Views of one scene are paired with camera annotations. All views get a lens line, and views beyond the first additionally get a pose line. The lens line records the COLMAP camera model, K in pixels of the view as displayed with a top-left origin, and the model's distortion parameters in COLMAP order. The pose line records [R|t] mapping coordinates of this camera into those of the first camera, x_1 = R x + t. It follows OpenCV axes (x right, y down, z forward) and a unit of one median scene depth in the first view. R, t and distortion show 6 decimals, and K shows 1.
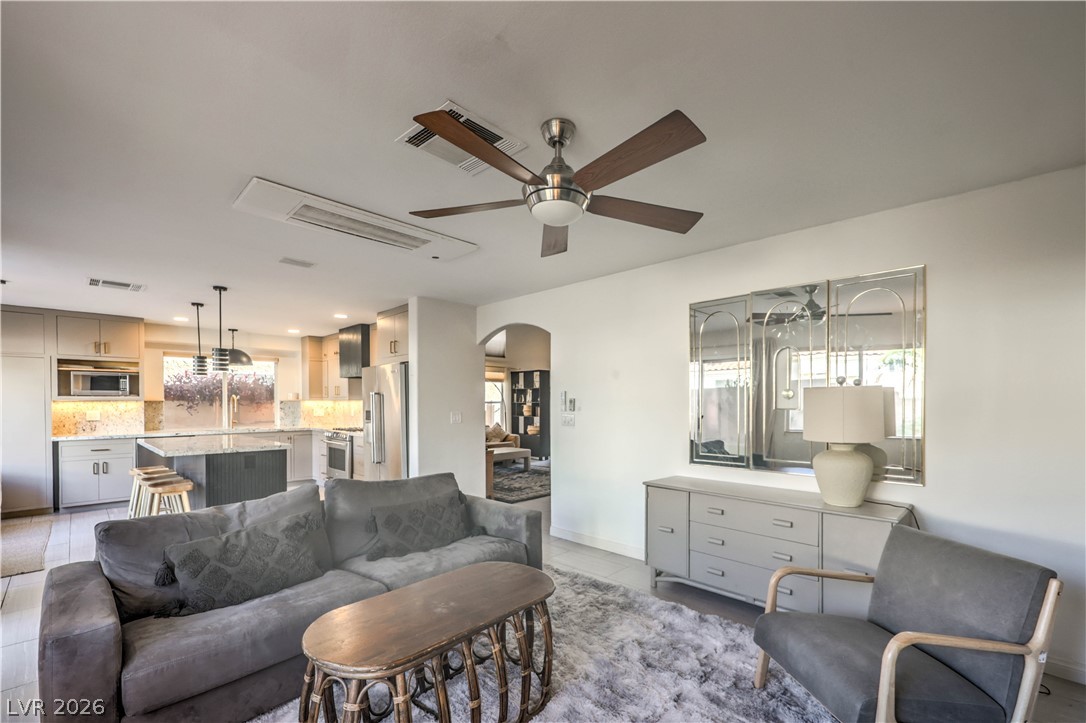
lens RADIAL K [[444.6, 0, 546.8], [0, 444.6, 404.6], [0, 0, 1]] dist [-0.000049, 0.000078]
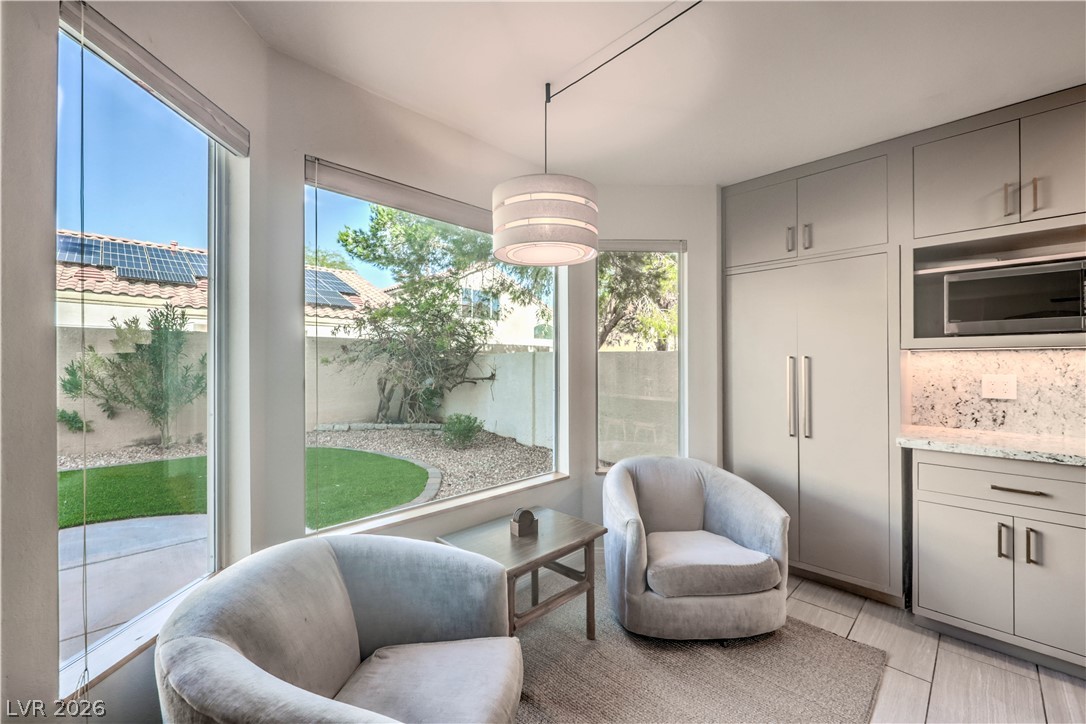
lens RADIAL K [[444.6, 0, 547.5], [0, 444.6, 363.7], [0, 0, 1]] dist [-0.000049, 0.000078]
pose [[-0.017116, 0.000482, -0.999853, -0.596259], [-0.005633, 0.999984, 0.000578, 0.005848], [0.999838, 0.005642, -0.017113, 0.584112]]
